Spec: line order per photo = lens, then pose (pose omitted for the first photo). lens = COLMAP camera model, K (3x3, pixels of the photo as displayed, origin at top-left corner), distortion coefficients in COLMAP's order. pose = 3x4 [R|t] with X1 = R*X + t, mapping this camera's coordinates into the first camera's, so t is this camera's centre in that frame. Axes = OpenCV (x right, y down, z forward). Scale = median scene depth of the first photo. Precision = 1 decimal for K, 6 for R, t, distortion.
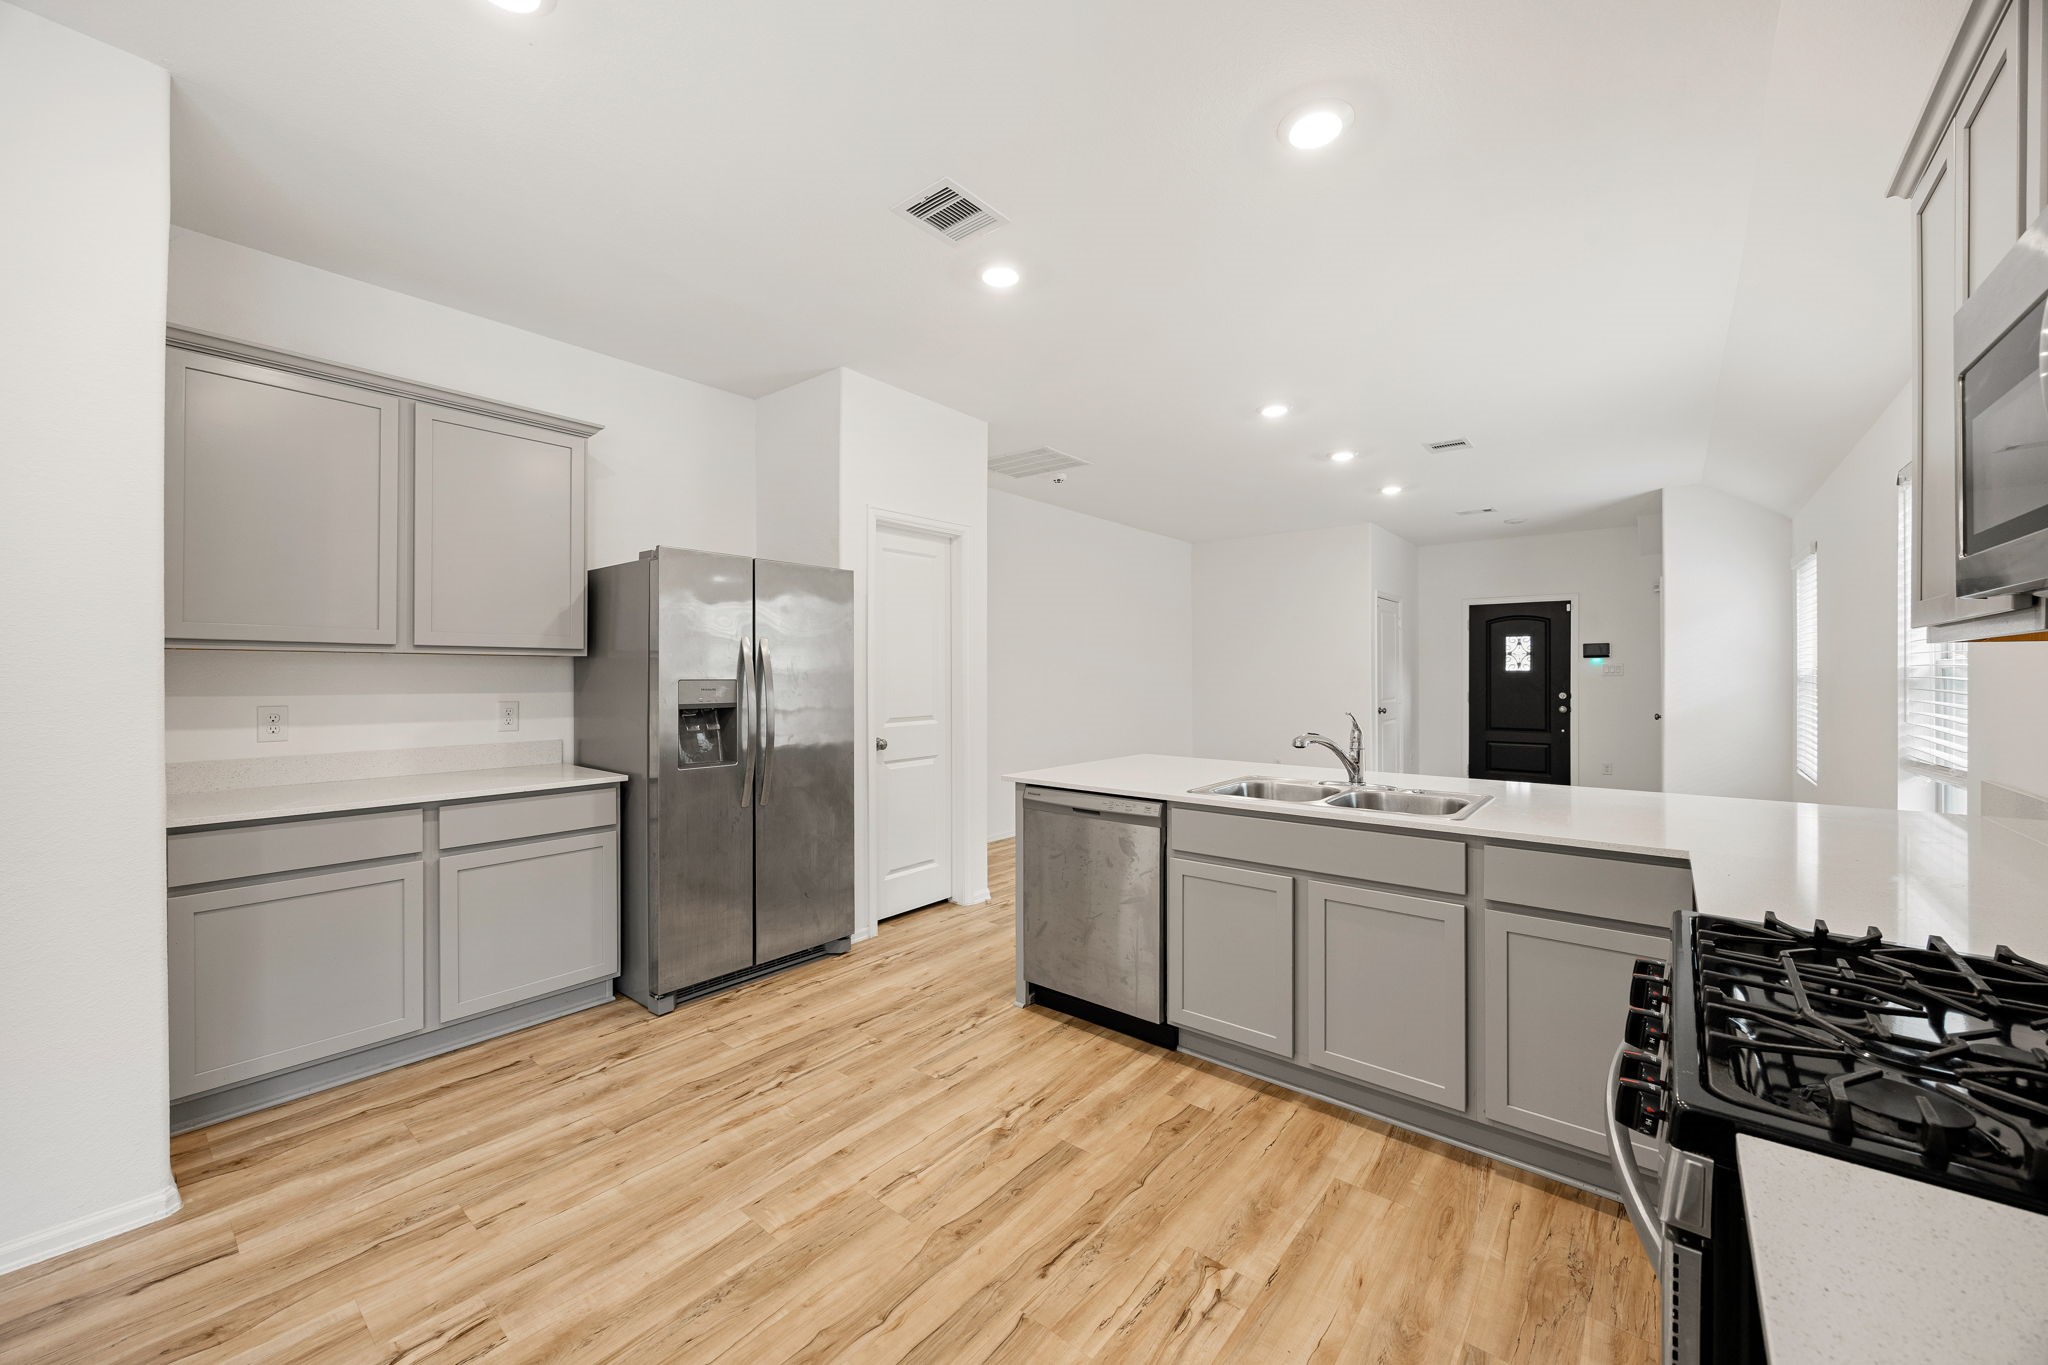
lens RADIAL K [[786.9, 0, 1016.0], [0, 786.9, 675.7], [0, 0, 1]] dist [0.000061, -0.003113]
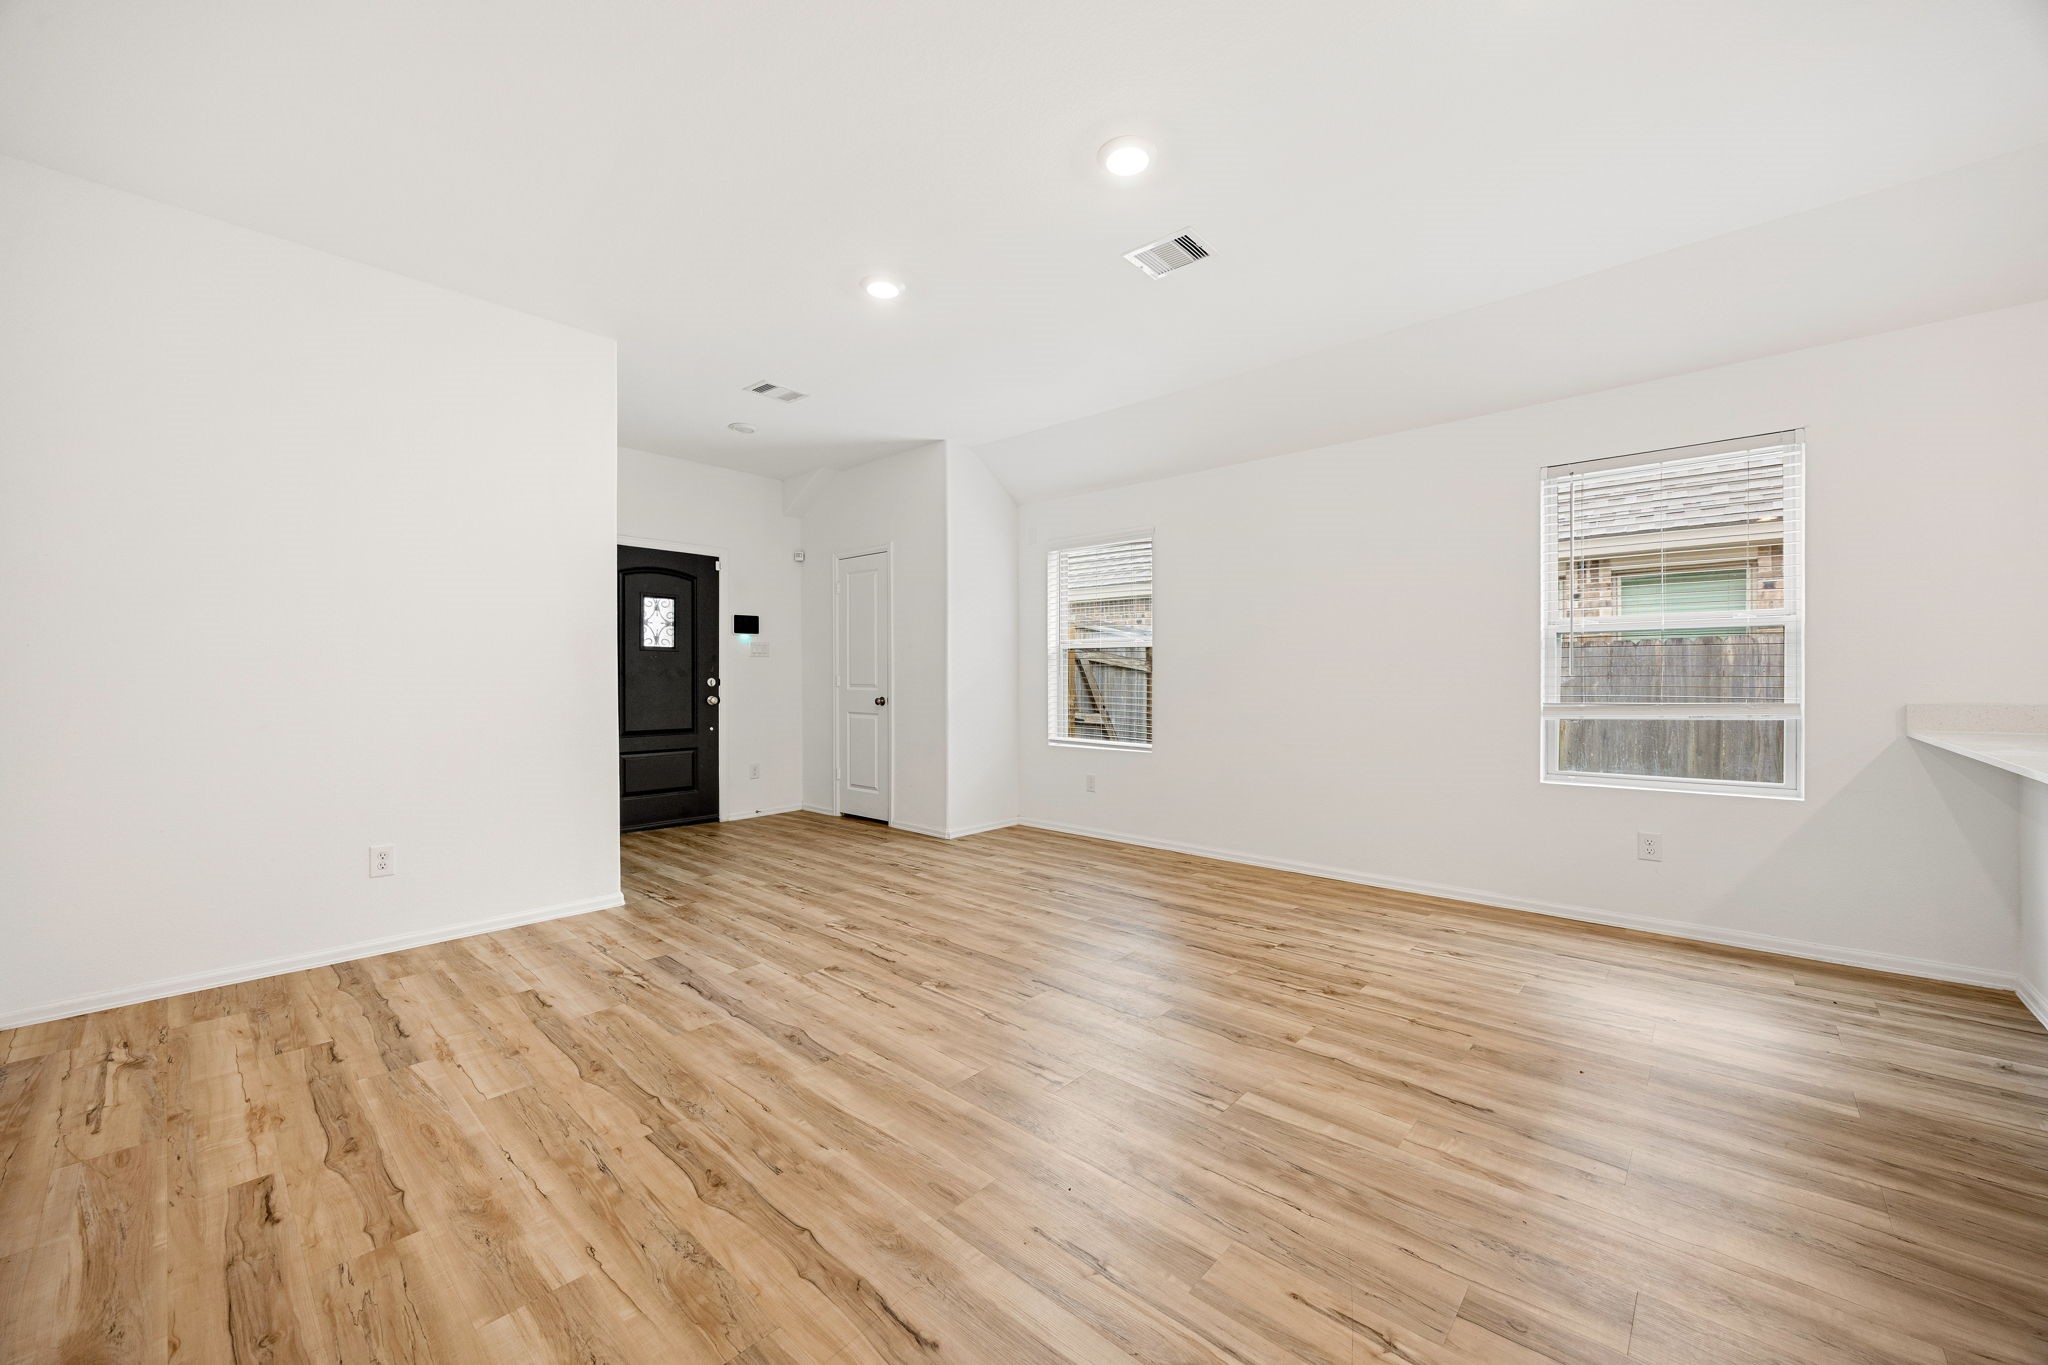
lens RADIAL K [[786.9, 0, 1016.0], [0, 786.9, 675.7], [0, 0, 1]] dist [0.000061, -0.003113]
pose [[0.037082, 0.000548, 0.999312, -0.057985], [0.002836, 0.999996, -0.000654, 0.026231], [-0.999308, 0.002859, 0.037080, 0.860750]]
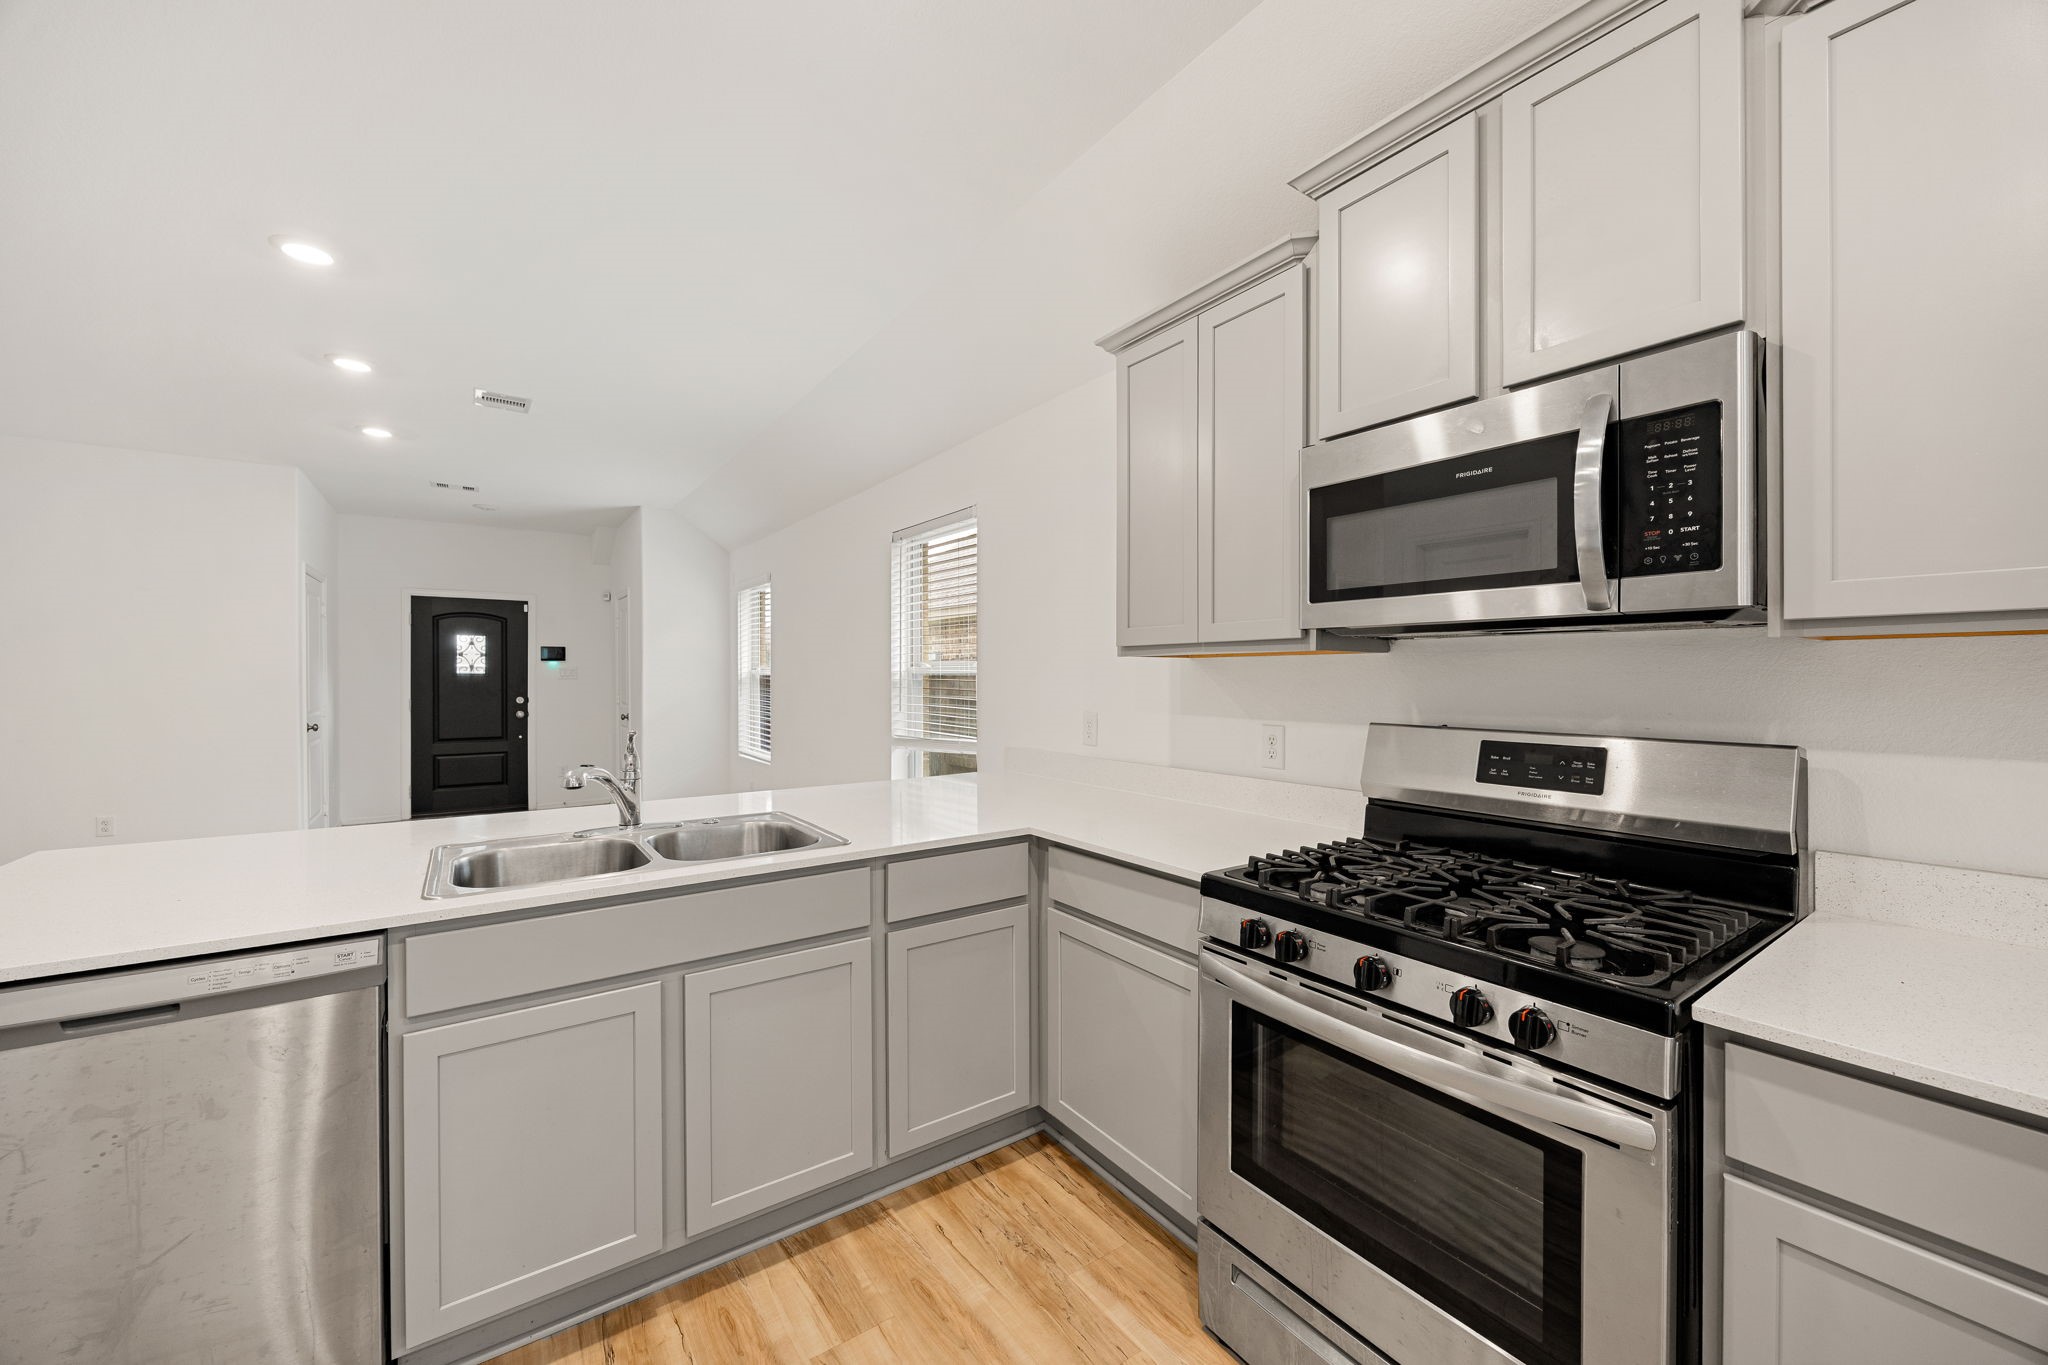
lens RADIAL K [[786.9, 0, 1016.0], [0, 786.9, 675.7], [0, 0, 1]] dist [0.000061, -0.003113]
pose [[0.254649, -0.000394, 0.967033, -0.092945], [0.004096, 0.999991, -0.000671, -0.001271], [-0.967025, 0.004132, 0.254648, 0.222394]]
